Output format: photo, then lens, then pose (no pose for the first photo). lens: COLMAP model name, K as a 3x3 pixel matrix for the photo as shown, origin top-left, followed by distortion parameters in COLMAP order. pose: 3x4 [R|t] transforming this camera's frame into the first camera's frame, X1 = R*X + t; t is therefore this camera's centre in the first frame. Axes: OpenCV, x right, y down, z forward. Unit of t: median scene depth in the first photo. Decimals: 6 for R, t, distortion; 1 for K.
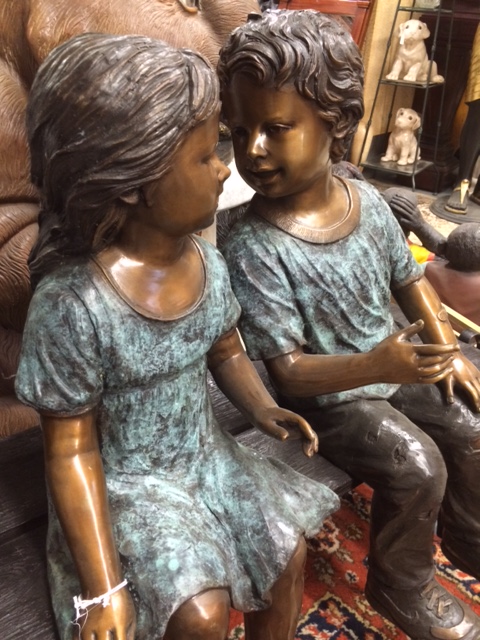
lens RADIAL K [[548.3, 0, 240.0], [0, 548.3, 320.0], [0, 0, 1]] dist [0.079631, -0.112254]
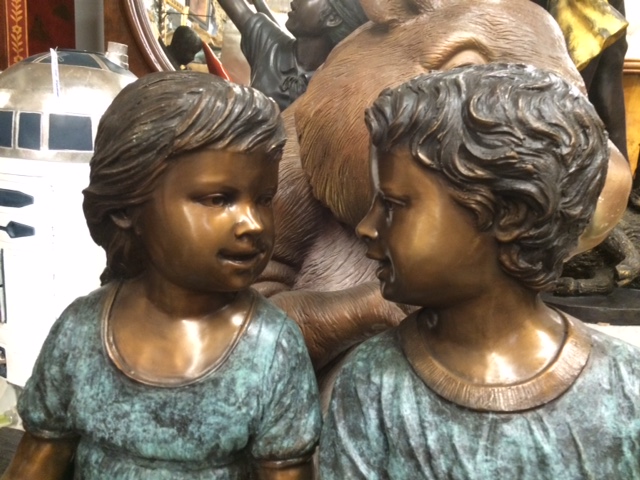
lens RADIAL K [[548.3, 0, 321.0], [0, 548.3, 237.2], [0, 0, 1]] dist [0.079631, -0.112254]
pose [[0.600158, 0.162884, -0.783121, 0.505349], [-0.446771, 0.880355, -0.159283, -0.139497], [0.663480, 0.445471, 0.601124, 0.477697]]
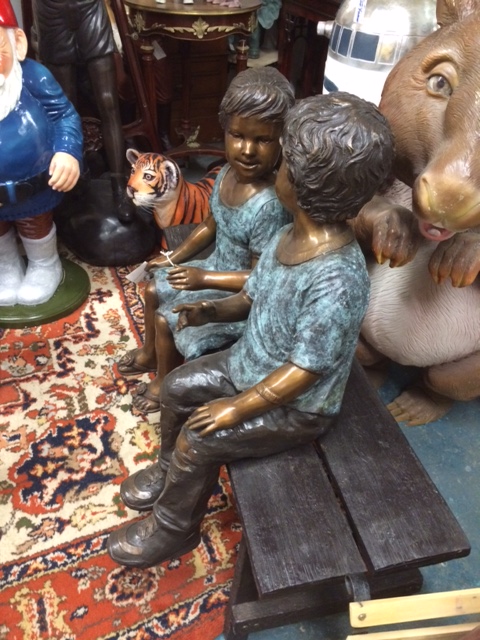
lens RADIAL K [[548.3, 0, 240.0], [0, 548.3, 320.0], [0, 0, 1]] dist [0.079631, -0.112254]
pose [[-0.365642, 0.537430, -0.759918, 1.325545], [-0.511935, 0.565737, 0.646424, -0.890901], [0.777322, 0.625388, 0.068272, 0.953602]]
